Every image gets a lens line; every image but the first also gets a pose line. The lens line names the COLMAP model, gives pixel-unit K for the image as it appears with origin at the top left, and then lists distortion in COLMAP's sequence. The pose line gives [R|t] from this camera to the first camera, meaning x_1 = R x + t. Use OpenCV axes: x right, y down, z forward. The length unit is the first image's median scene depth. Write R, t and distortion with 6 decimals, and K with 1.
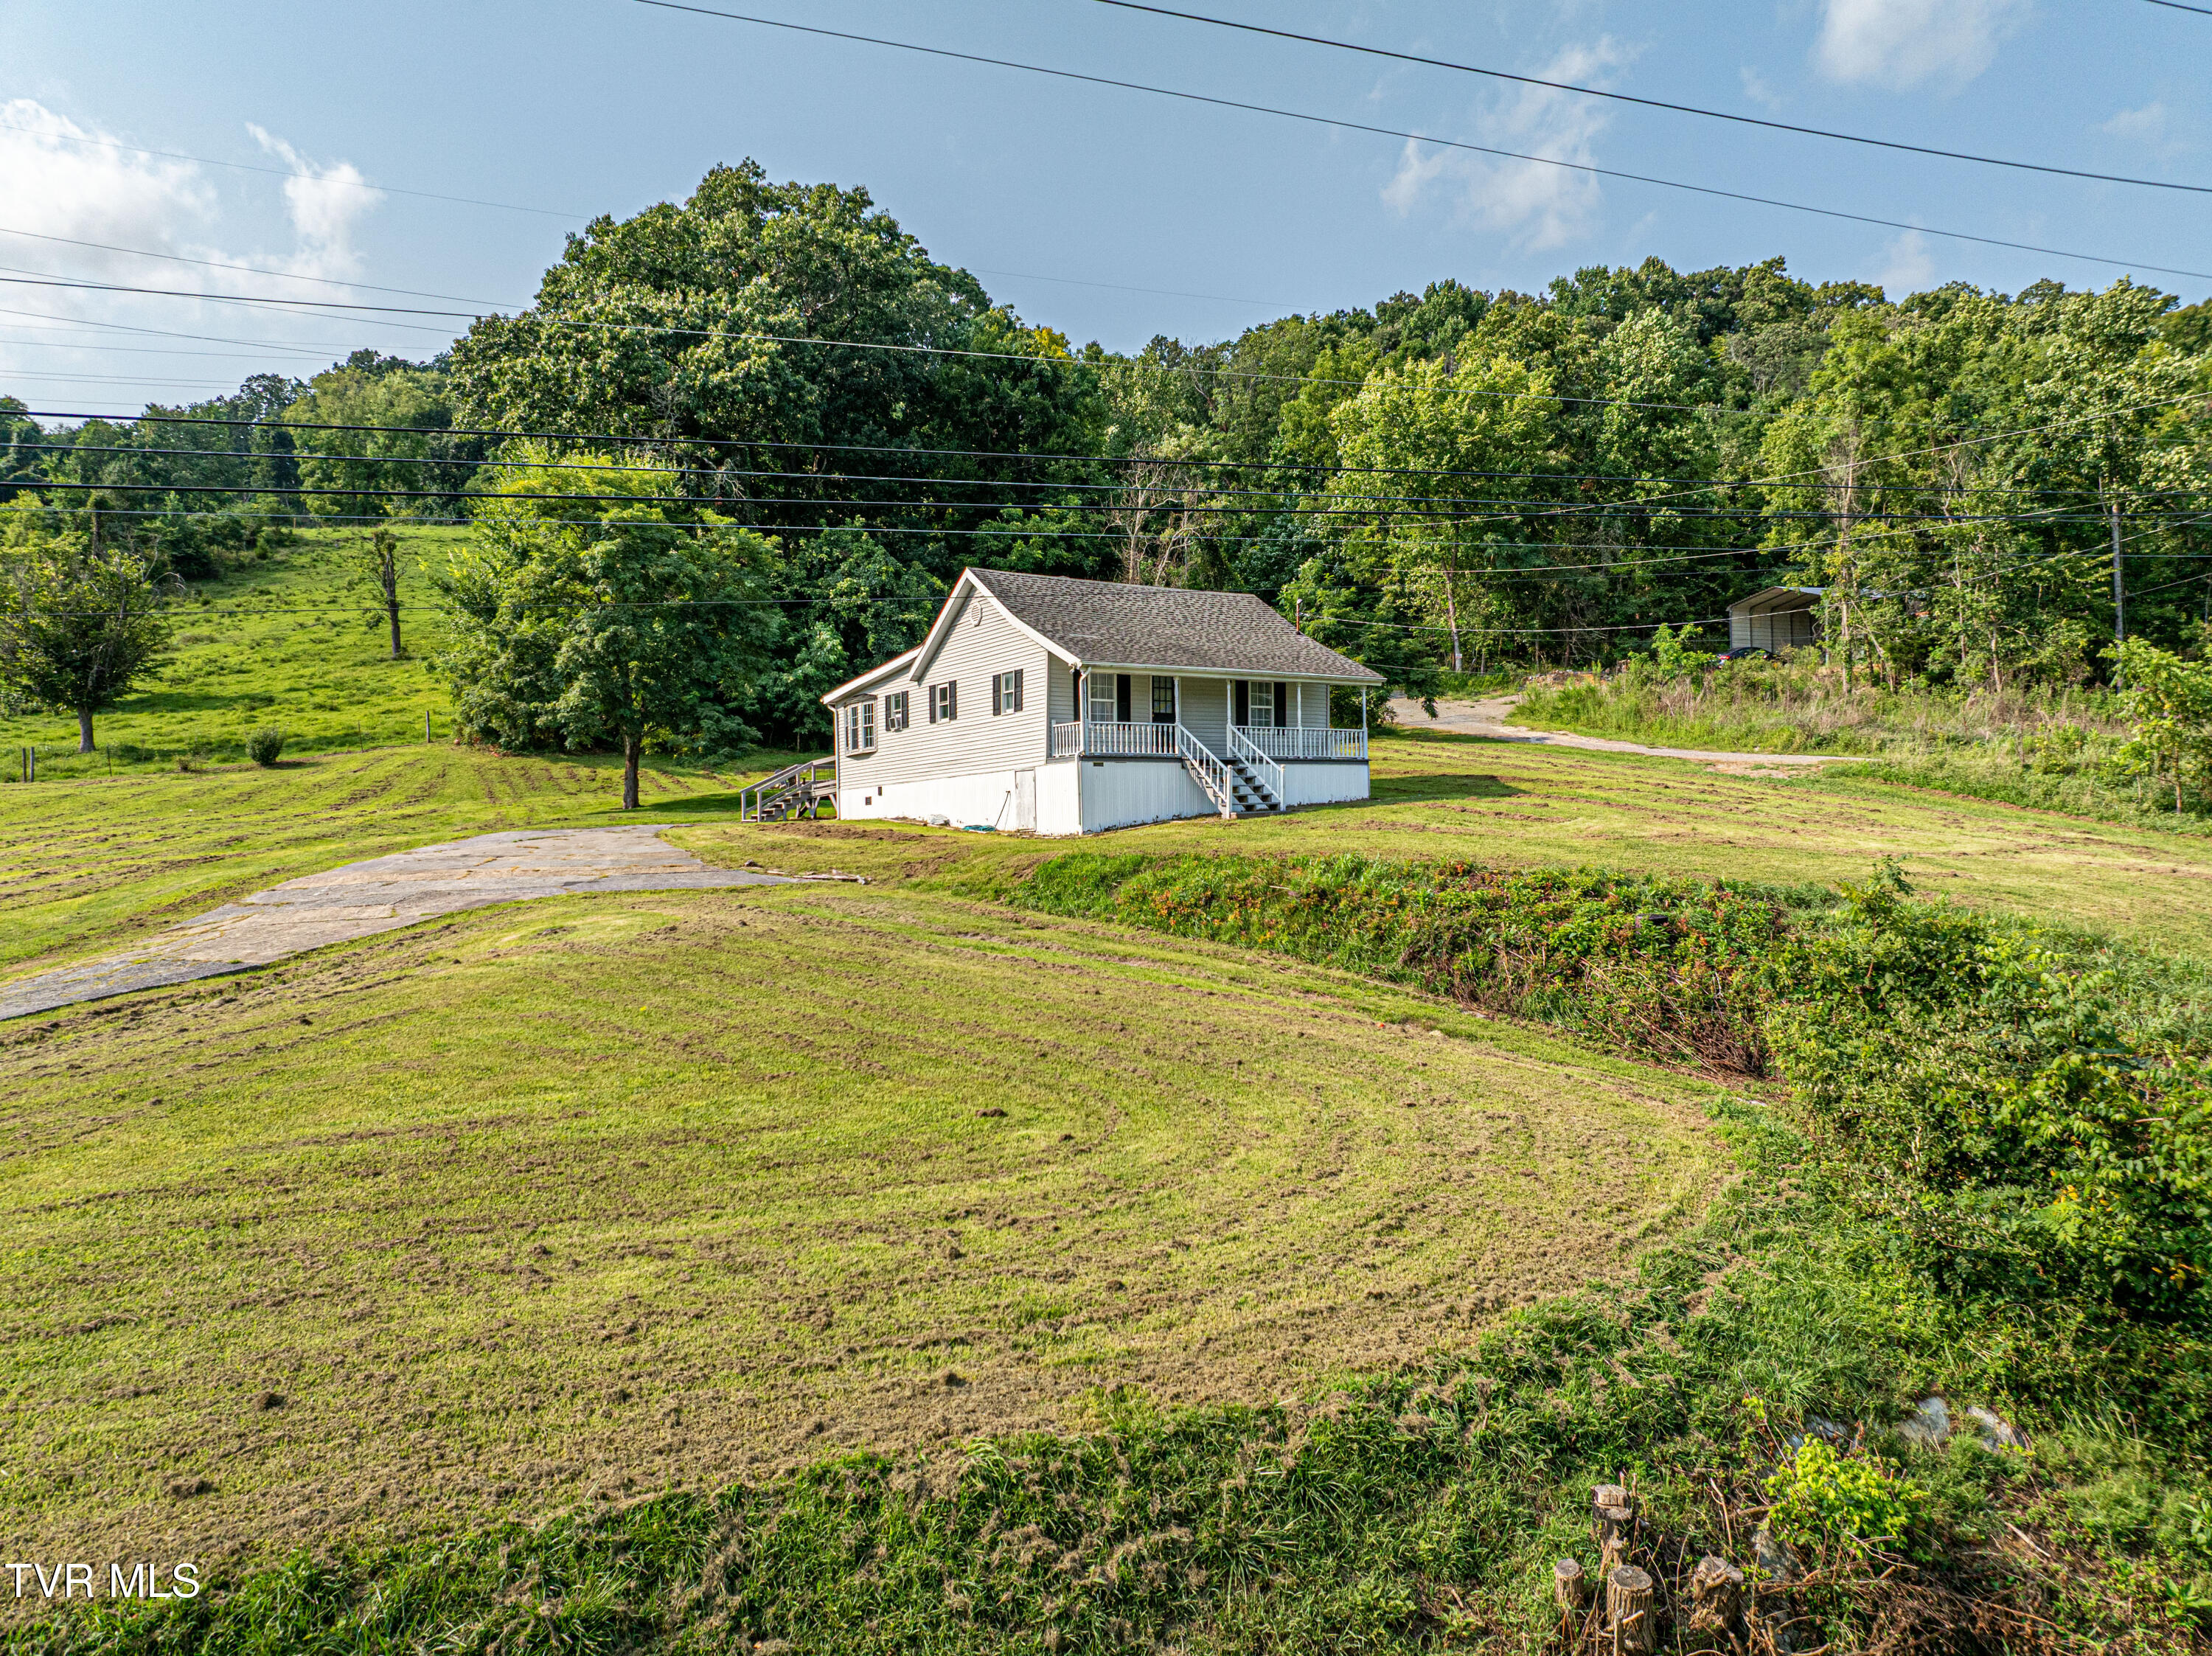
lens RADIAL K [[1555.9, 0, 1106.6], [0, 1555.9, 833.3], [0, 0, 1]] dist [-0.061298, 0.038513]
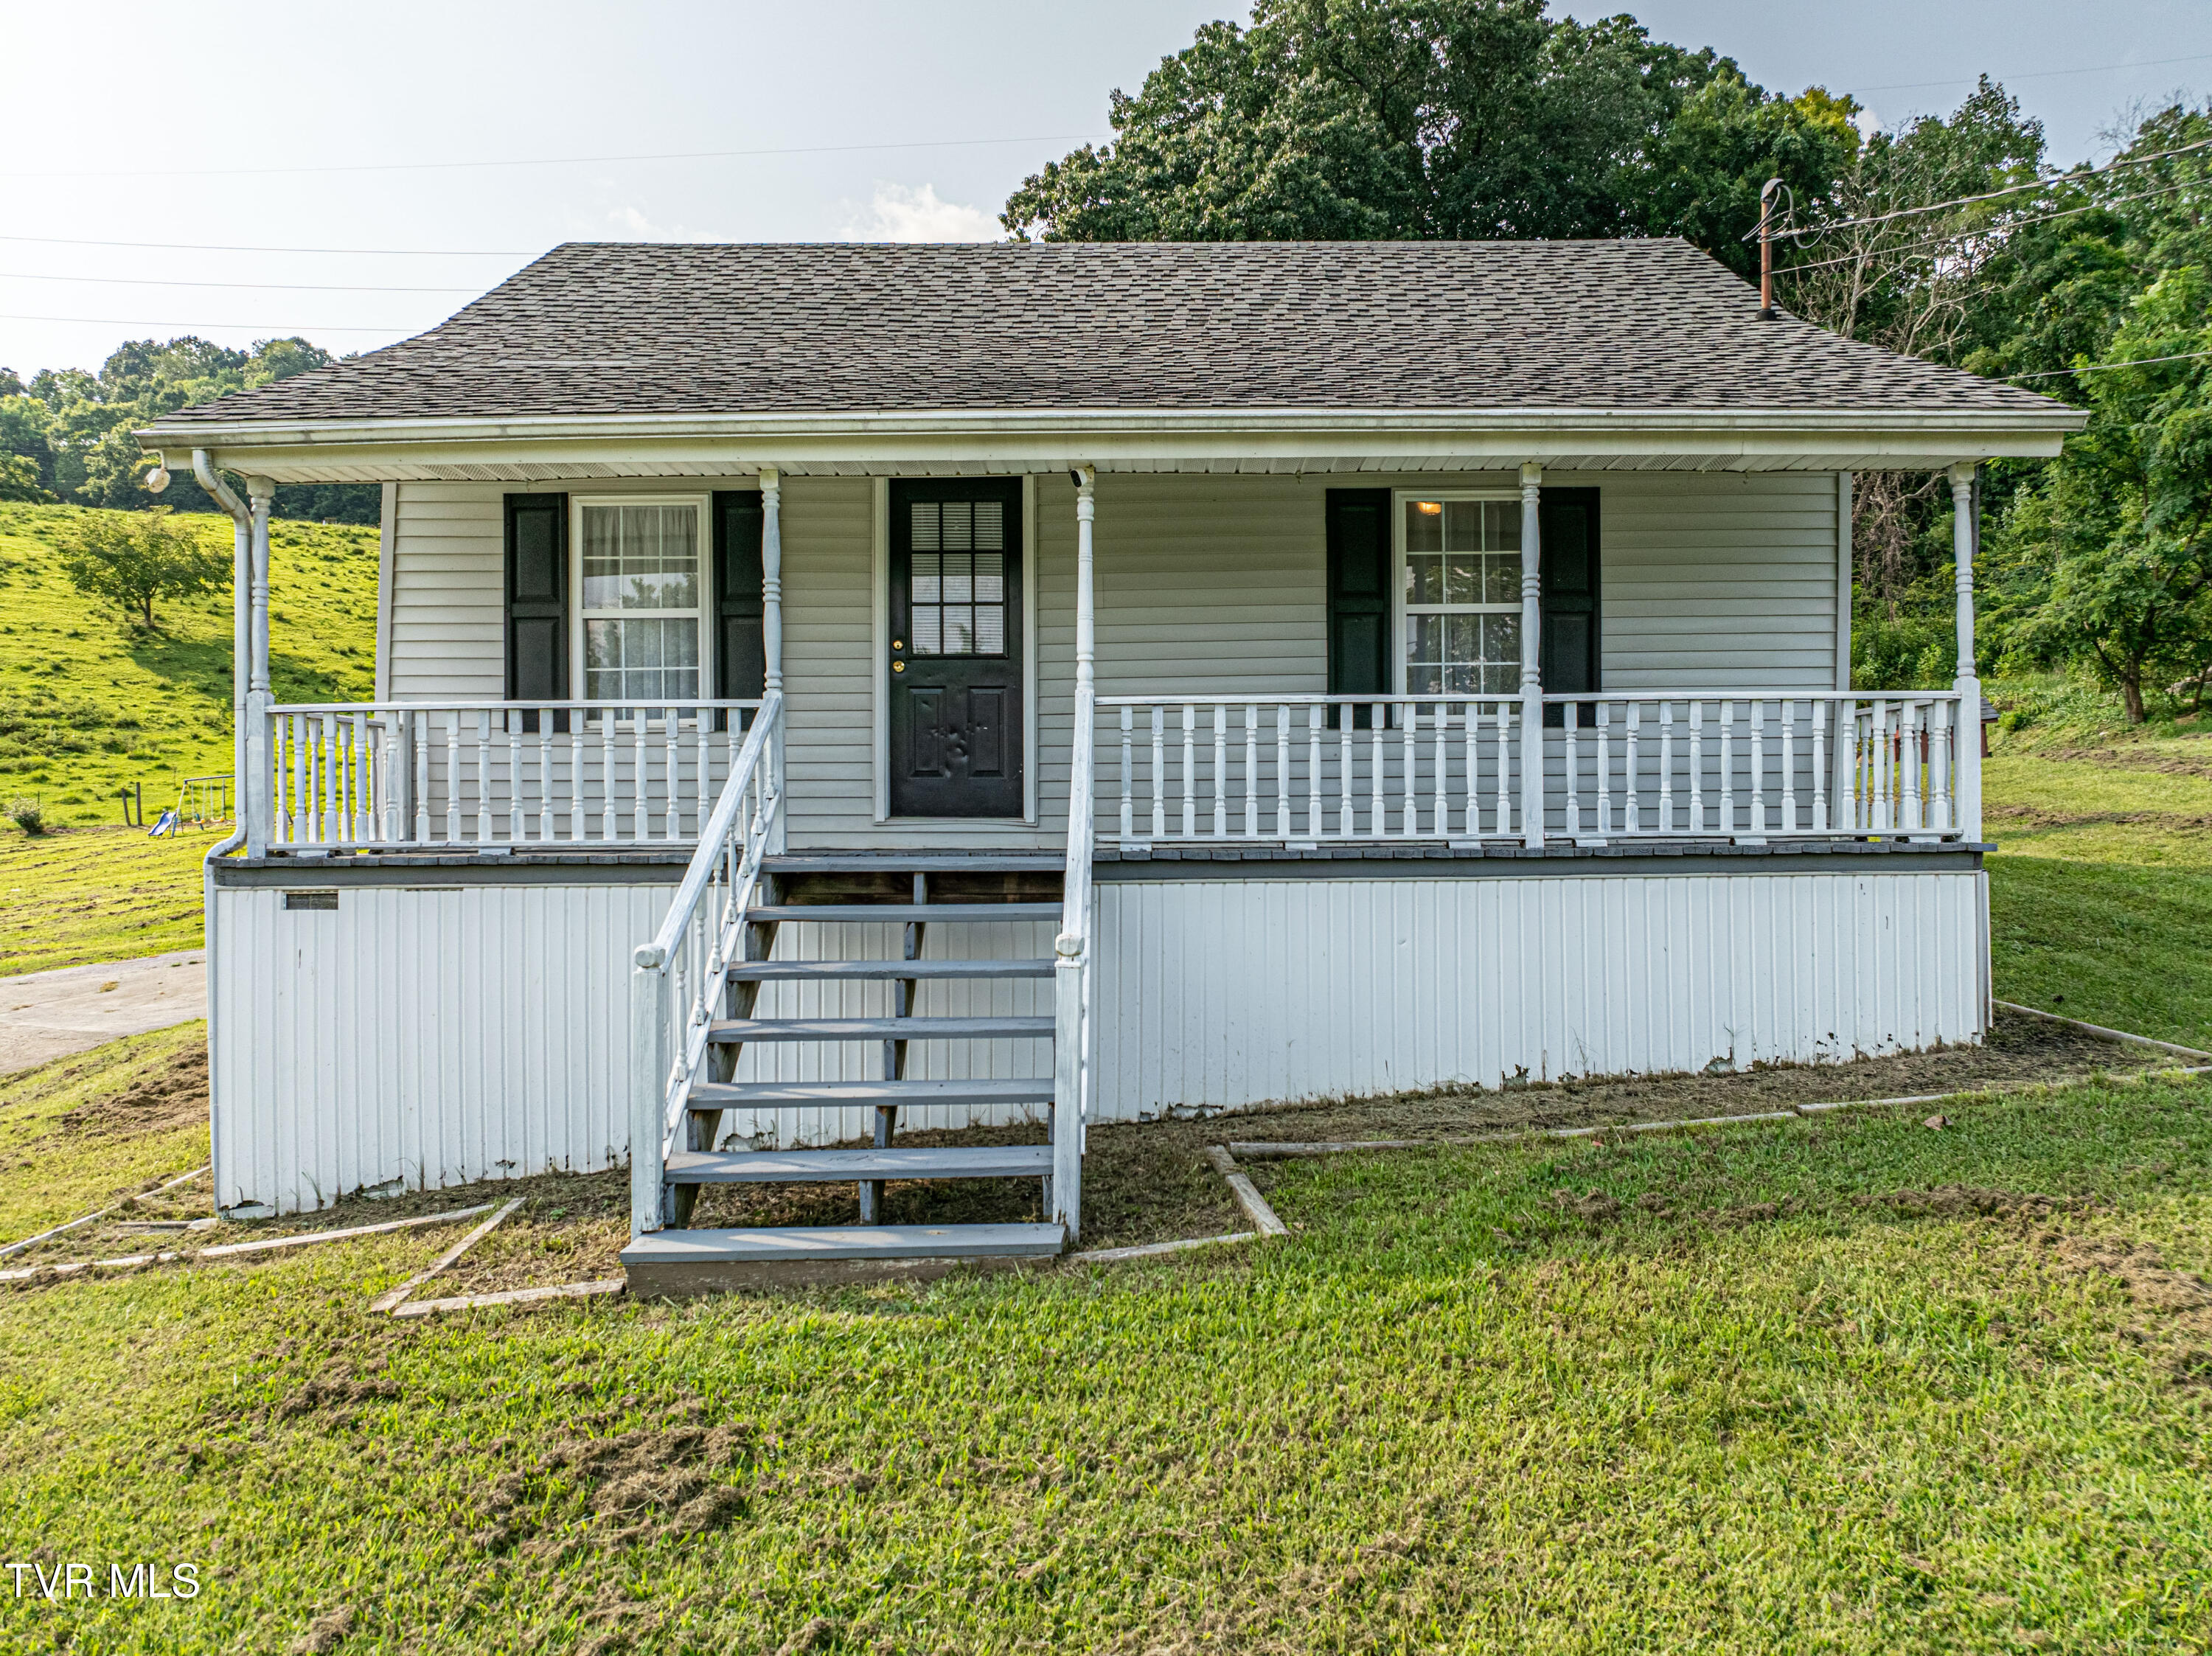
lens RADIAL K [[1487.0, 0, 1109.0], [0, 1487.0, 843.2], [0, 0, 1]] dist [-0.004818, -0.002075]
pose [[0.855980, 0.015473, -0.516777, 0.160359], [-0.003521, 0.999703, 0.024099, -0.048402], [0.516996, -0.018809, 0.855781, 0.736752]]
